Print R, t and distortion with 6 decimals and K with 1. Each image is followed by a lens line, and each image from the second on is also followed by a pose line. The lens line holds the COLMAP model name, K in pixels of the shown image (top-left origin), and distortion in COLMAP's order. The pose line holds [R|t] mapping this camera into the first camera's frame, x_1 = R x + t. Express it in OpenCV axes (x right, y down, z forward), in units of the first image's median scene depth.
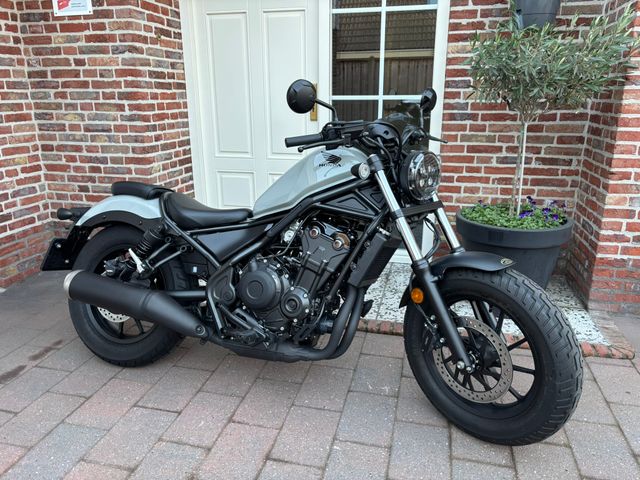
lens RADIAL K [[494.3, 0, 316.8], [0, 494.3, 239.8], [0, 0, 1]] dist [0.044490, -0.057305]
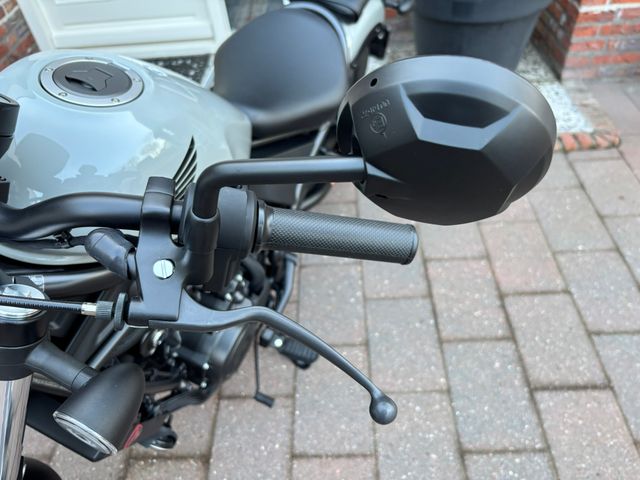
lens RADIAL K [[494.3, 0, 324.9], [0, 494.3, 239.4], [0, 0, 1]] dist [0.044490, -0.057305]
pose [[0.970339, -0.212519, 0.115226, 0.013683], [0.132590, 0.866408, 0.481411, -0.075071], [-0.202142, -0.451855, 0.868888, 0.228185]]
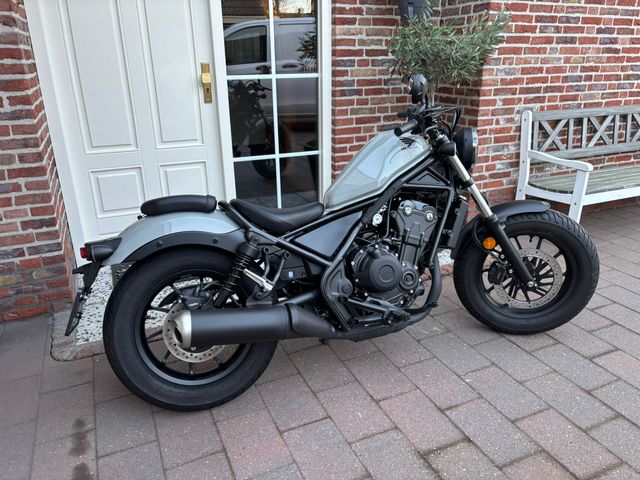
lens RADIAL K [[494.3, 0, 328.6], [0, 494.3, 240.5], [0, 0, 1]] dist [0.044490, -0.057305]
pose [[0.777220, -0.223010, 0.588383, -0.508552], [0.181987, 0.974793, 0.129073, -0.078292], [-0.602337, 0.006760, 0.798214, 0.139165]]
